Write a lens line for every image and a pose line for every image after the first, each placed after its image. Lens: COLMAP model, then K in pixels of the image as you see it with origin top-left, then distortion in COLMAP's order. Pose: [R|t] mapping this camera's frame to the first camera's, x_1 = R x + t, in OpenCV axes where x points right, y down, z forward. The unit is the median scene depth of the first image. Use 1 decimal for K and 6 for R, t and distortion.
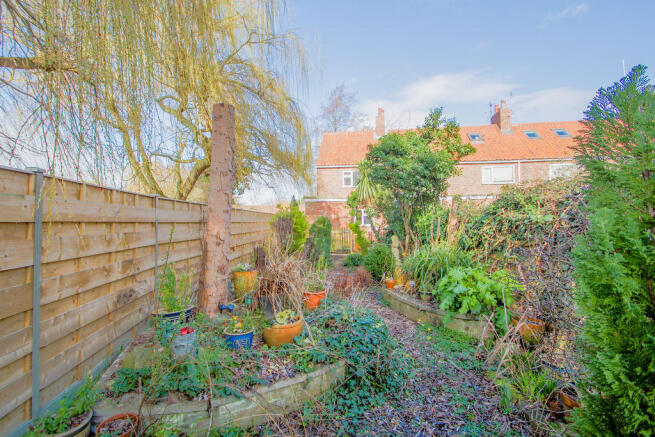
lens RADIAL K [[292.8, 0, 326.8], [0, 292.8, 227.8], [0, 0, 1]] dist [0.000968, -0.009372]
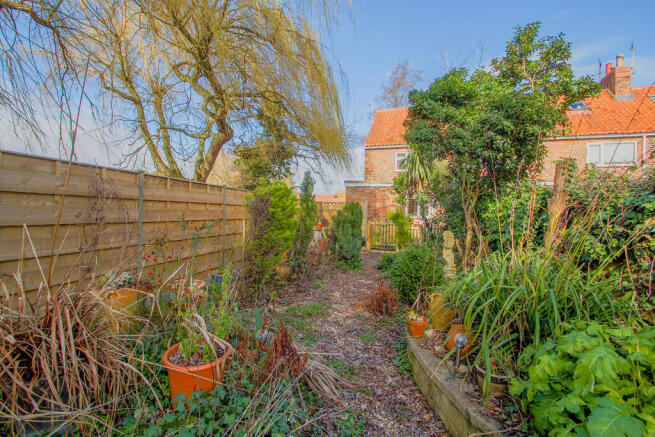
lens RADIAL K [[292.8, 0, 326.8], [0, 292.8, 227.8], [0, 0, 1]] dist [0.000968, -0.009372]
pose [[0.977717, 0.036901, -0.206659, 0.103388], [-0.030535, 0.998958, 0.033906, 0.005344], [0.207695, -0.026840, 0.977825, 0.305171]]
